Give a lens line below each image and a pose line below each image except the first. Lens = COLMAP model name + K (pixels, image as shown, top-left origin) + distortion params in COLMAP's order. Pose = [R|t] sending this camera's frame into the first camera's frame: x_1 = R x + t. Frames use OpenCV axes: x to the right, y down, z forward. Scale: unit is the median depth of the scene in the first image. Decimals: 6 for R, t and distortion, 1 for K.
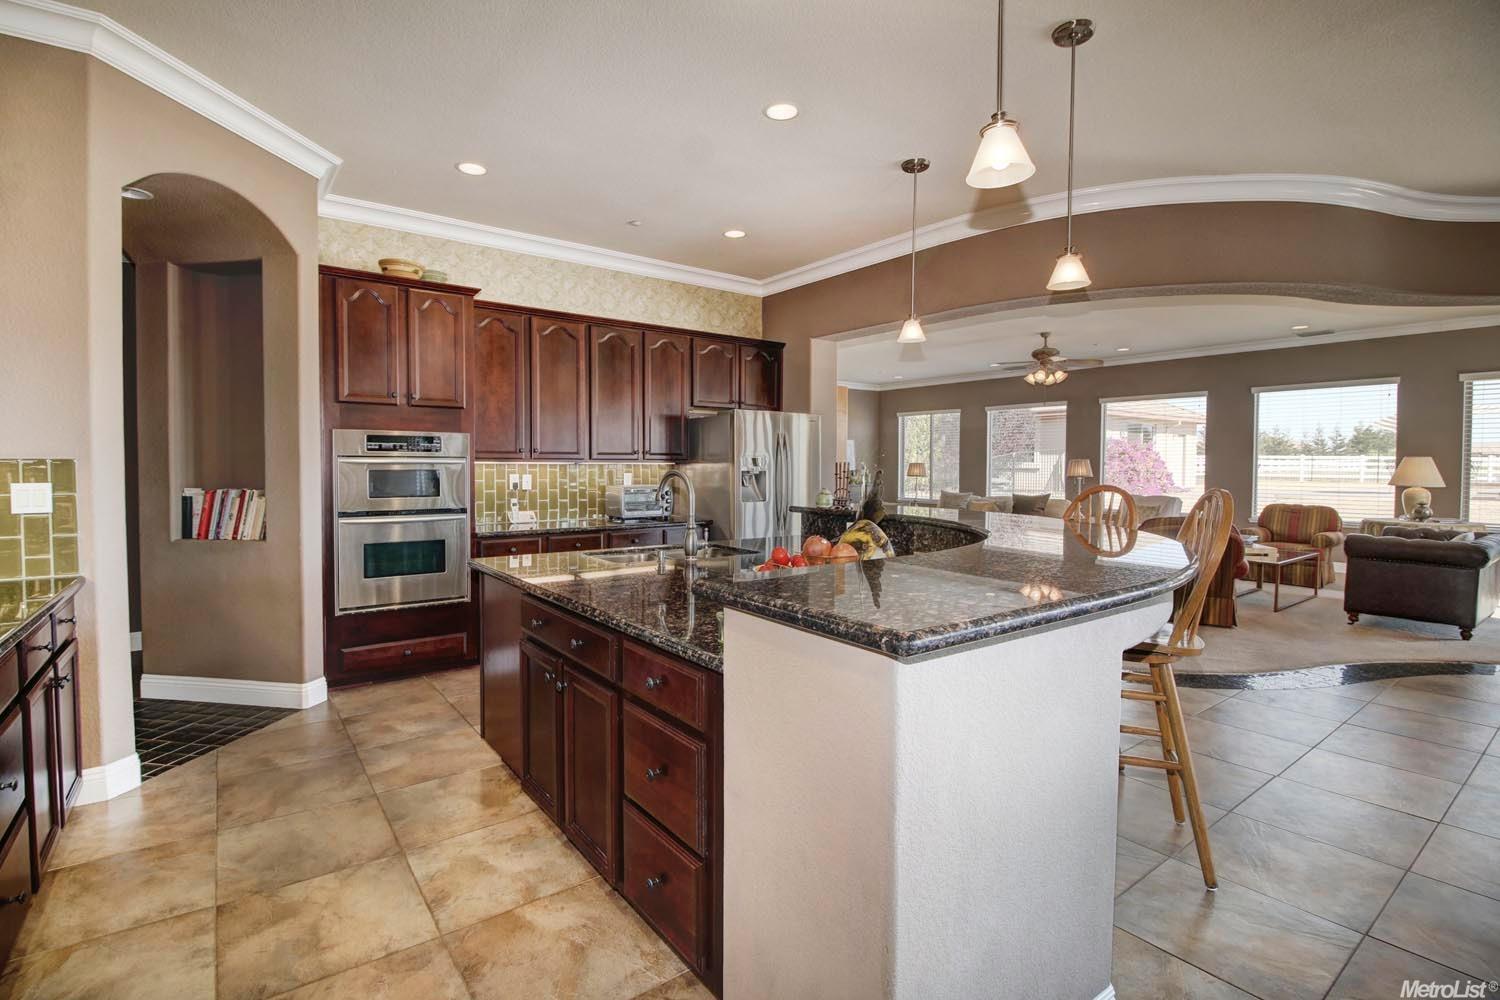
lens RADIAL K [[729.5, 0, 748.3], [0, 729.5, 489.4], [0, 0, 1]] dist [-0.001584, 0.000688]
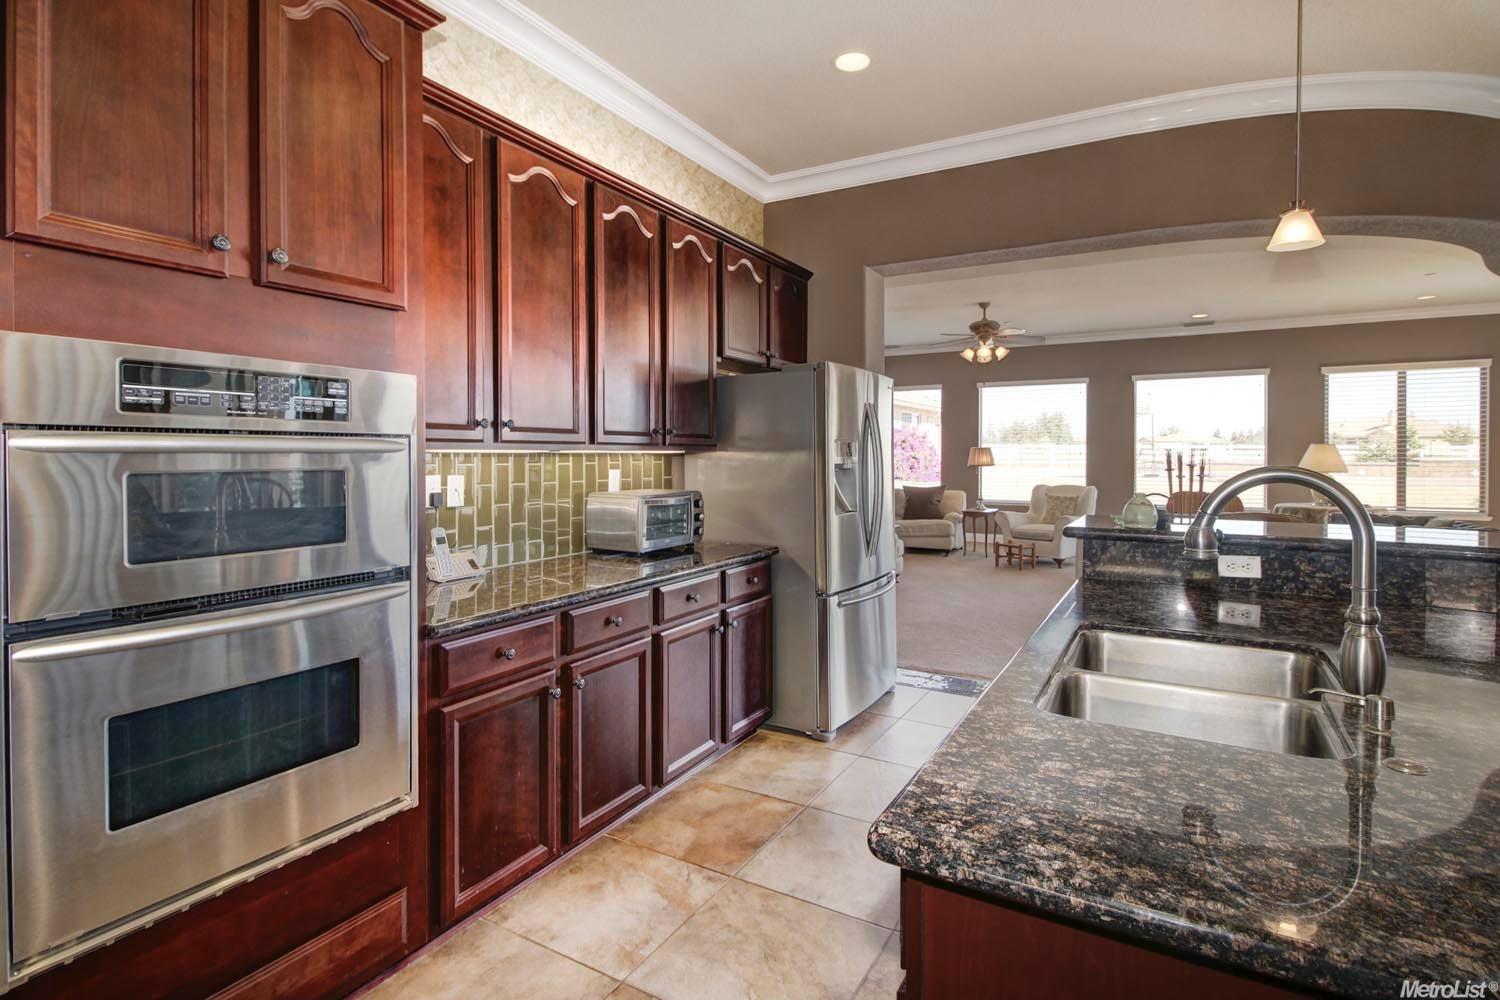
lens RADIAL K [[729.5, 0, 750.3], [0, 729.5, 464.5], [0, 0, 1]] dist [-0.001584, 0.000688]
pose [[0.924547, -0.008471, 0.380975, -0.288647], [0.015728, 0.999749, -0.015939, -0.015677], [-0.380744, 0.020728, 0.924448, 0.451181]]
